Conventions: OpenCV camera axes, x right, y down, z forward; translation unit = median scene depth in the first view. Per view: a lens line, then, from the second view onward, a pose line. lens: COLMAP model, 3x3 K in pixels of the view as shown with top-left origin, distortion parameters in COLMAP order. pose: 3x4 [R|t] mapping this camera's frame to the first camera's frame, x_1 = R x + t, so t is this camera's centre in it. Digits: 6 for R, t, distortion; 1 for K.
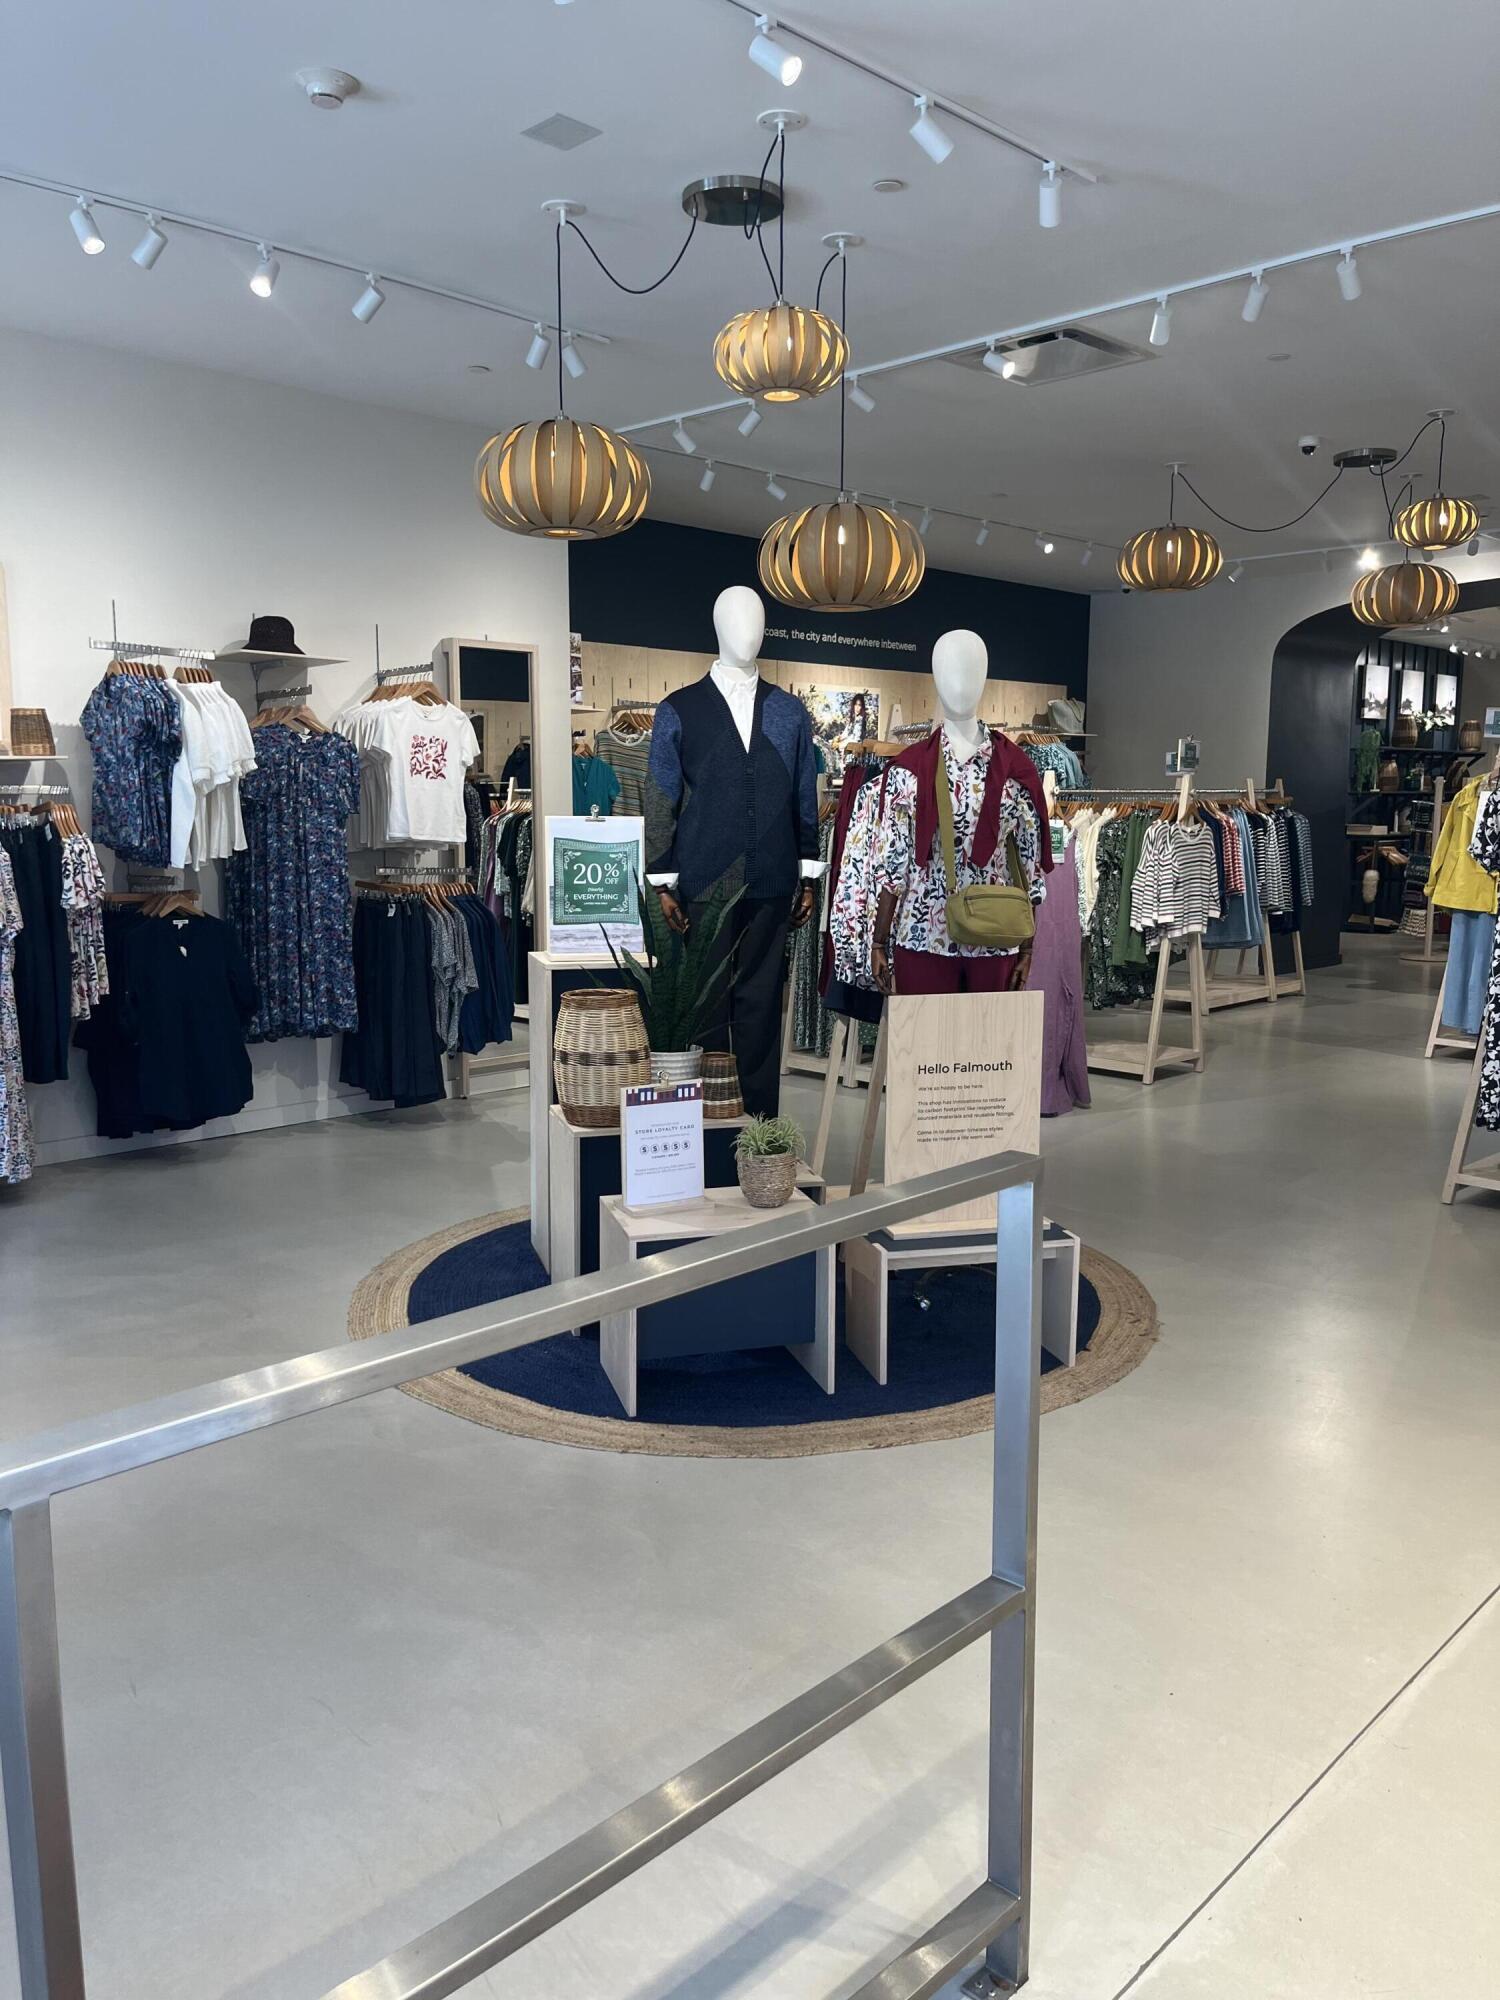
lens RADIAL K [[1518.0, 0, 750.0], [0, 1518.0, 1000.0], [0, 0, 1]] dist [0.027082, -0.004681]
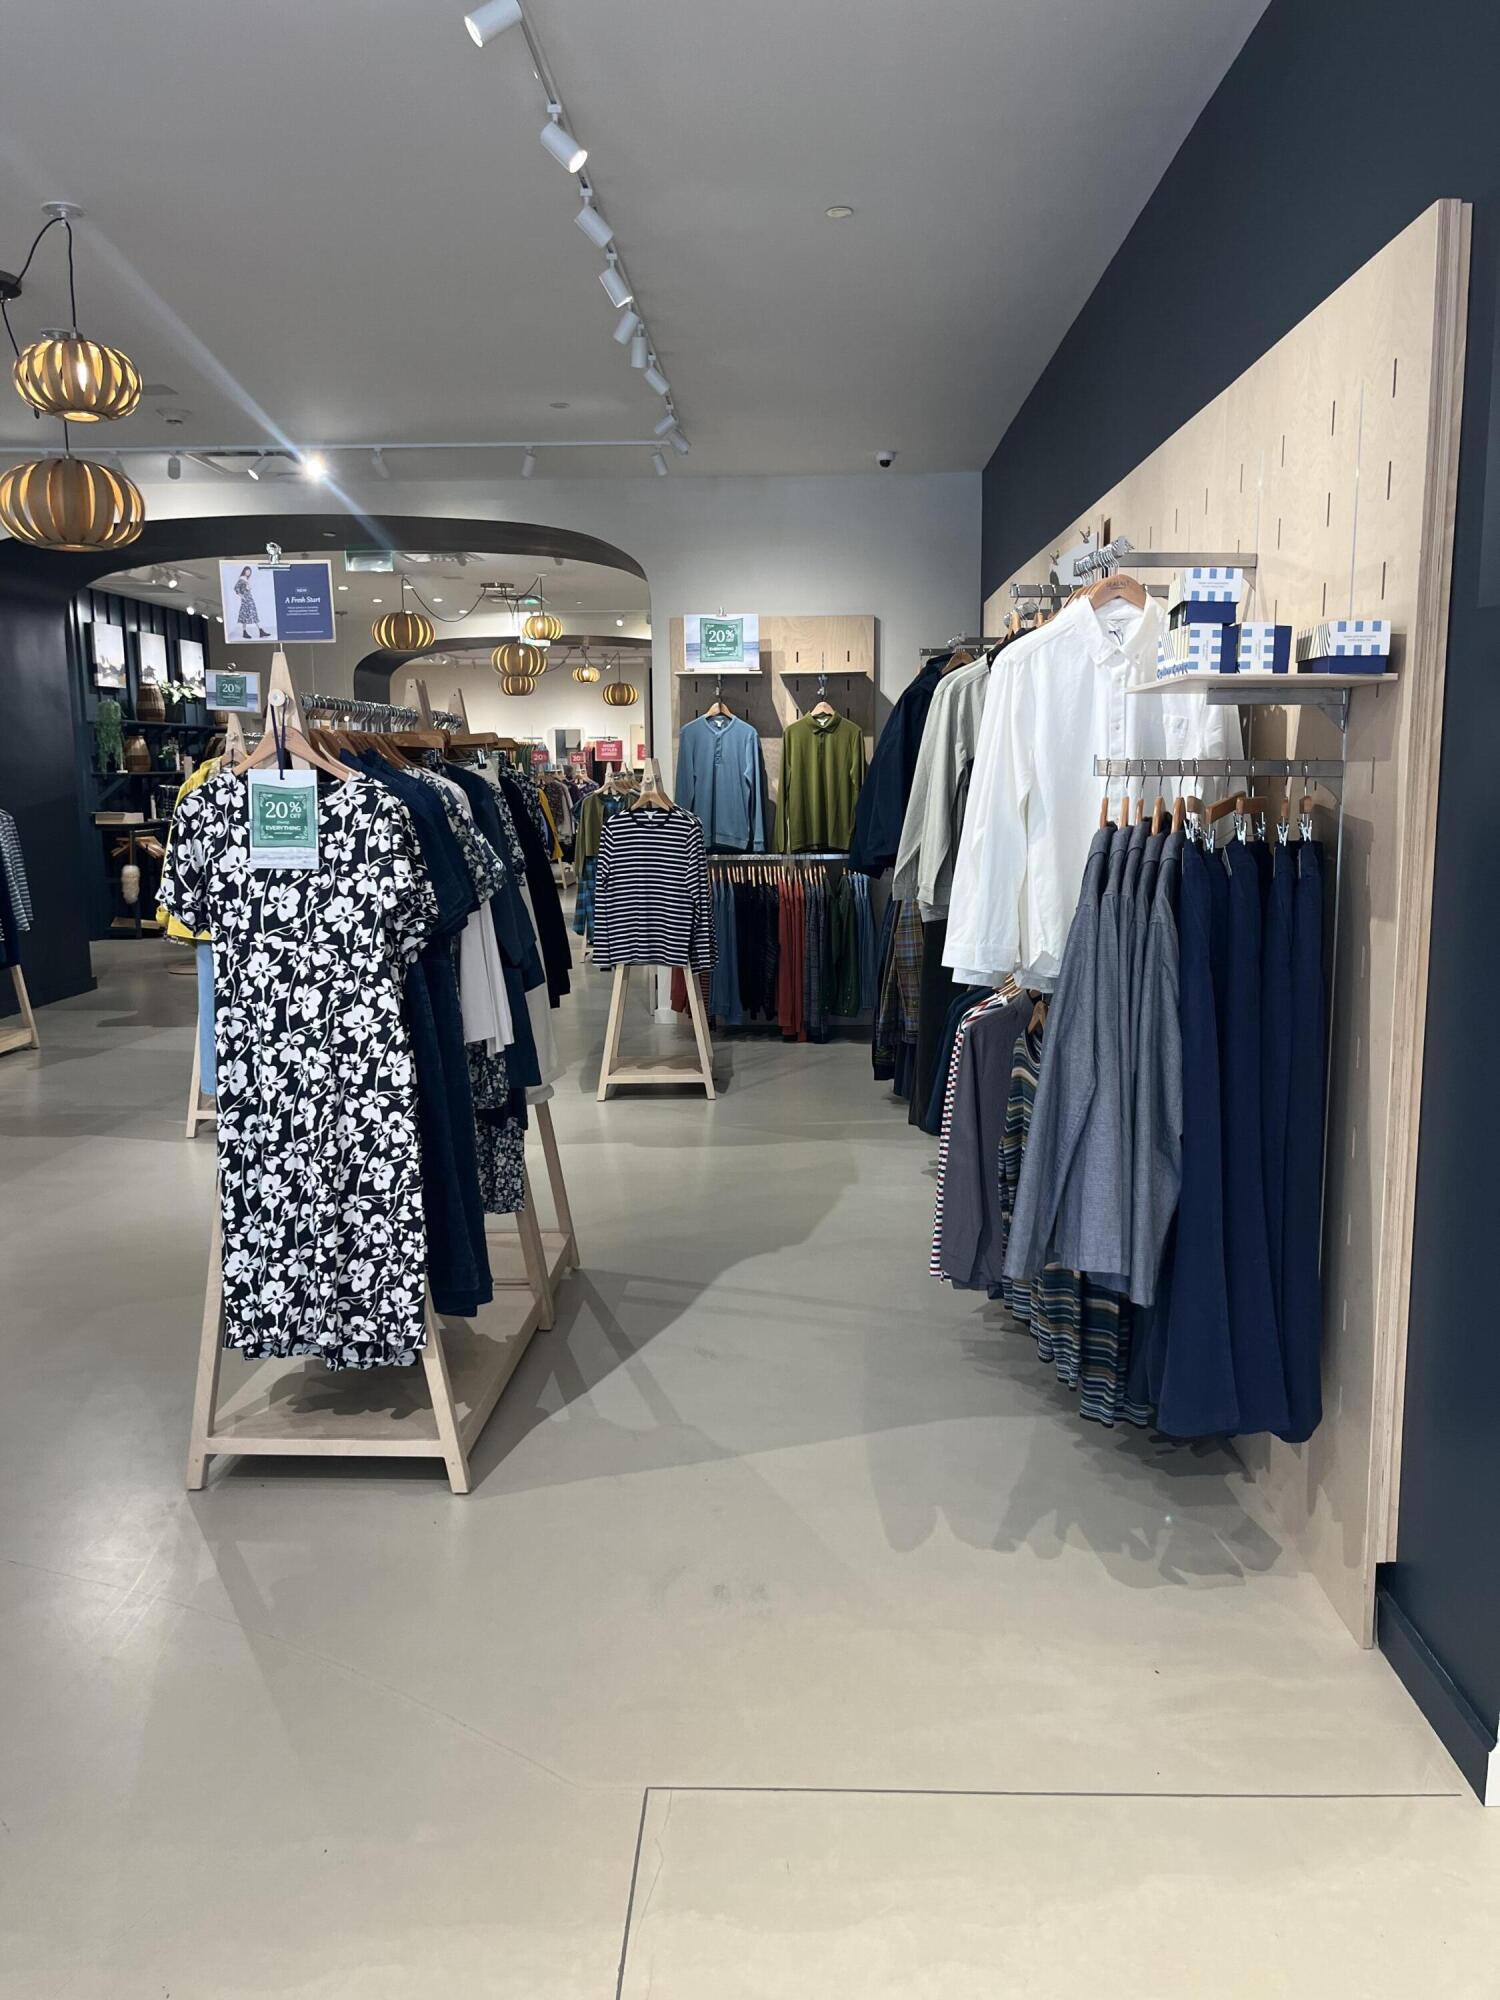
lens RADIAL K [[1518.0, 0, 750.0], [0, 1518.0, 1000.0], [0, 0, 1]] dist [0.027082, -0.004681]
pose [[0.731814, -0.111946, 0.672247, 0.100791], [0.100748, 0.993349, 0.055742, -0.028974], [-0.674017, 0.026934, 0.738225, 0.175263]]
